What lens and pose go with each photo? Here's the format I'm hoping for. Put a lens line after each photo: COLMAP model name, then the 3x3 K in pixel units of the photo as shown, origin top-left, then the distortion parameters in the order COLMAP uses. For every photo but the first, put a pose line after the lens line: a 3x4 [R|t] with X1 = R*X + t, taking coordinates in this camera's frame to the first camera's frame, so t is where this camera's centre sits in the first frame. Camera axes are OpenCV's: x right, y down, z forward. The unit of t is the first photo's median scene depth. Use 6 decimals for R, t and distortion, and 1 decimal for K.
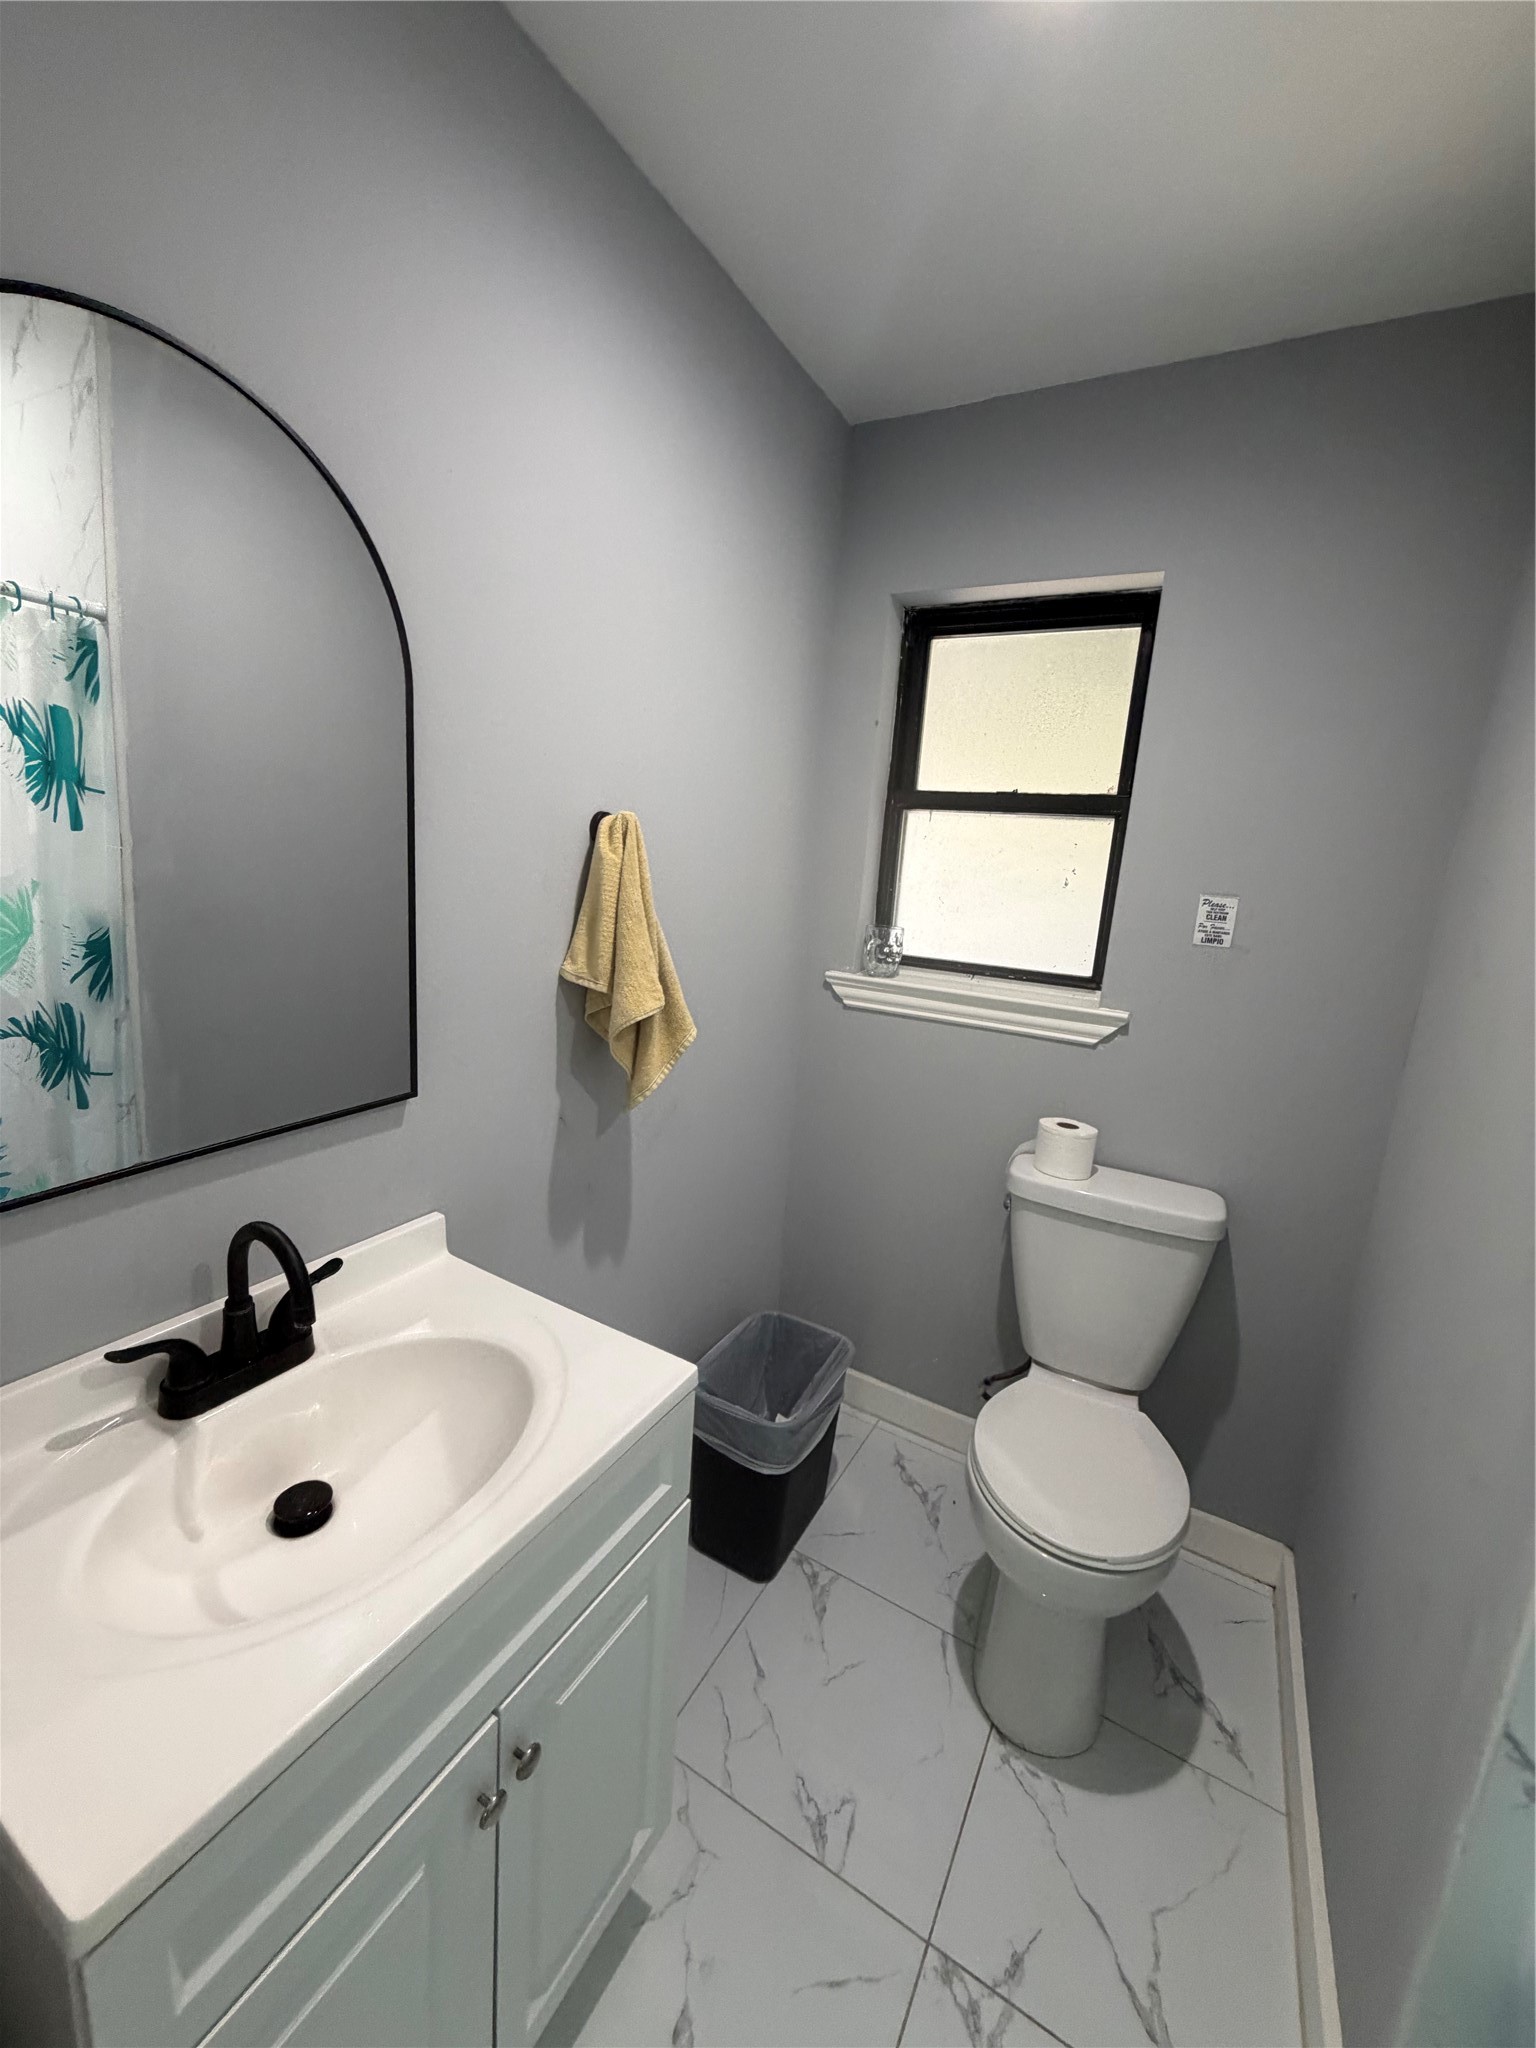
lens RADIAL K [[810.8, 0, 769.1], [0, 810.8, 1016.5], [0, 0, 1]] dist [0.000559, 0.000286]
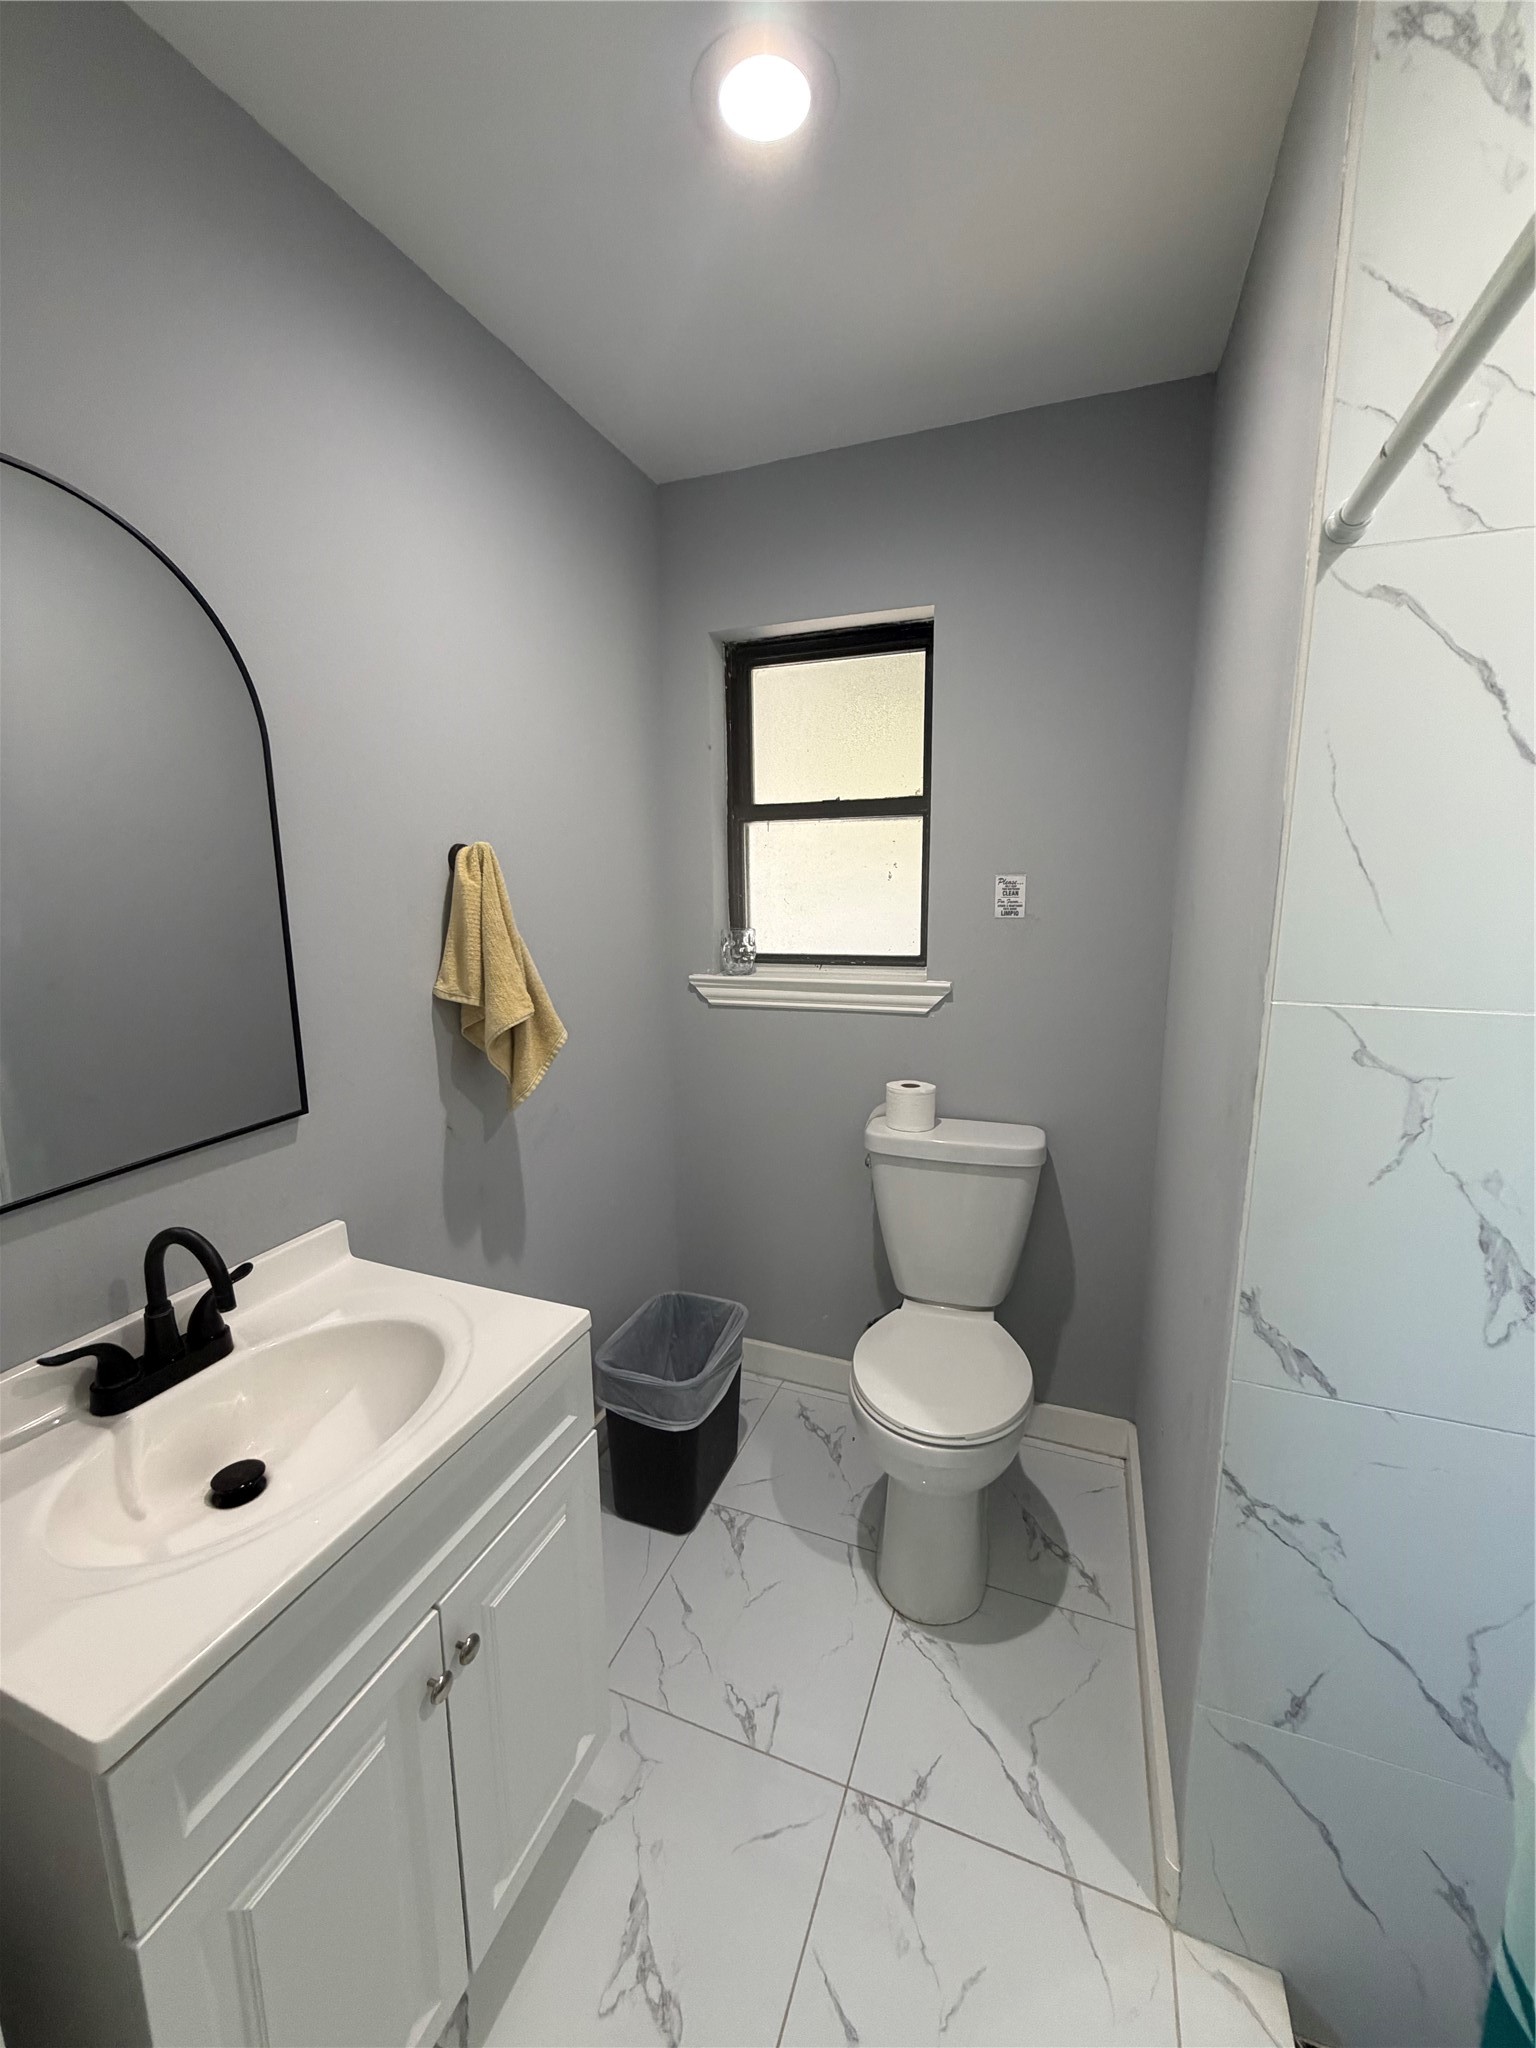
lens RADIAL K [[817.0, 0, 769.1], [0, 817.0, 1016.0], [0, 0, 1]] dist [0.001296, 0.000152]
pose [[0.985992, -0.105776, 0.128965, 0.040736], [0.109215, 0.993820, -0.019873, 0.046124], [-0.126065, 0.033679, 0.991450, -0.140811]]
